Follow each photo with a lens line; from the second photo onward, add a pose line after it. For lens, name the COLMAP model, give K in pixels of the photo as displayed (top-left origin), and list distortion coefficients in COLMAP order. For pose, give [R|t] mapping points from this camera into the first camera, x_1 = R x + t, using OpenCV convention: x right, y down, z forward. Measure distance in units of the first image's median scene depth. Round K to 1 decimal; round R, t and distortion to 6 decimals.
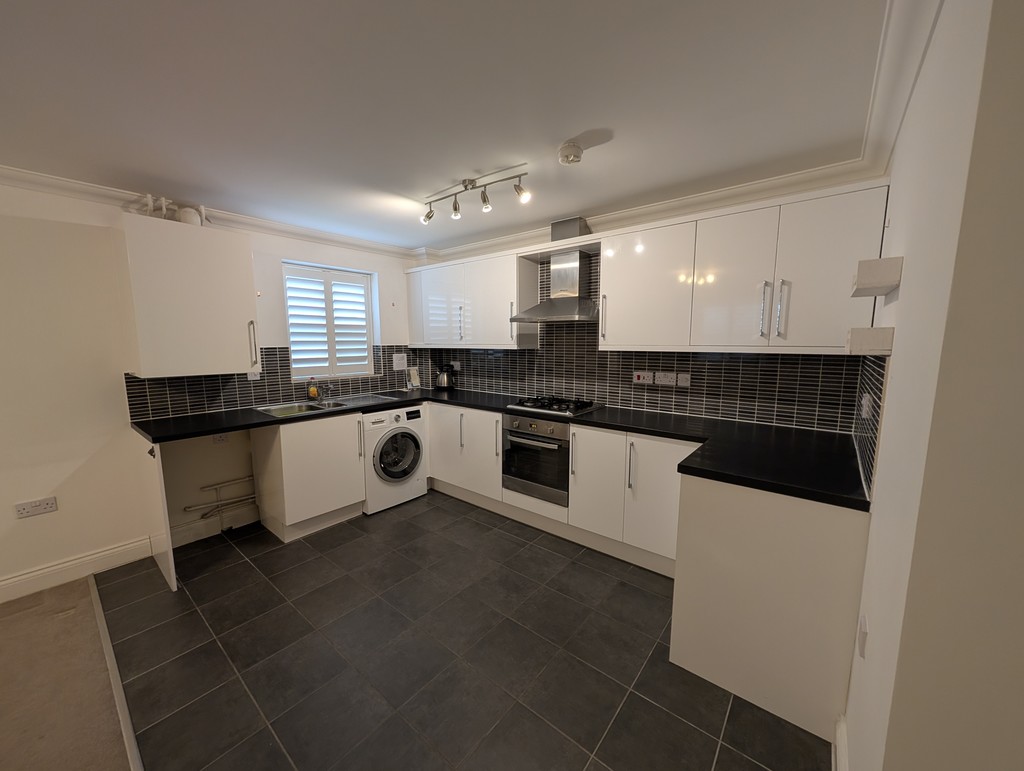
lens RADIAL K [[385.5, 0, 511.6], [0, 385.5, 388.7], [0, 0, 1]] dist [0.002074, 0.000043]
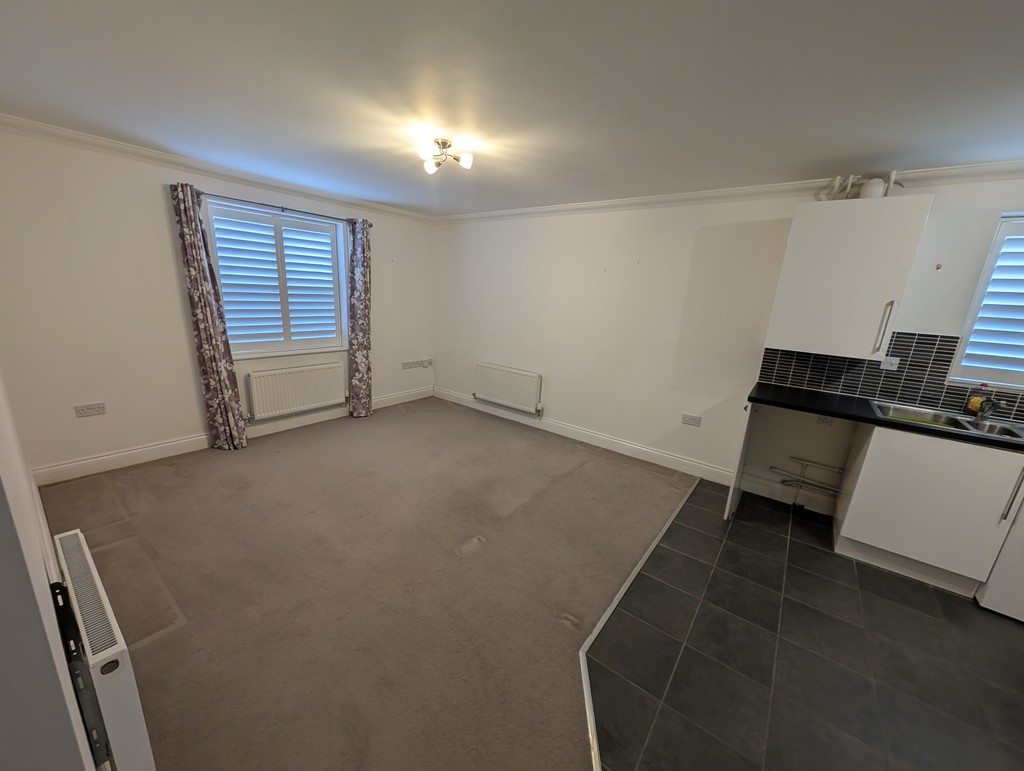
lens RADIAL K [[385.5, 0, 510.0], [0, 385.5, 388.3], [0, 0, 1]] dist [0.002074, 0.000043]
pose [[0.029052, 0.246719, -0.968651, 0.164463], [-0.180700, 0.954391, 0.237668, -0.038650], [0.983109, 0.168131, 0.072309, 0.128805]]
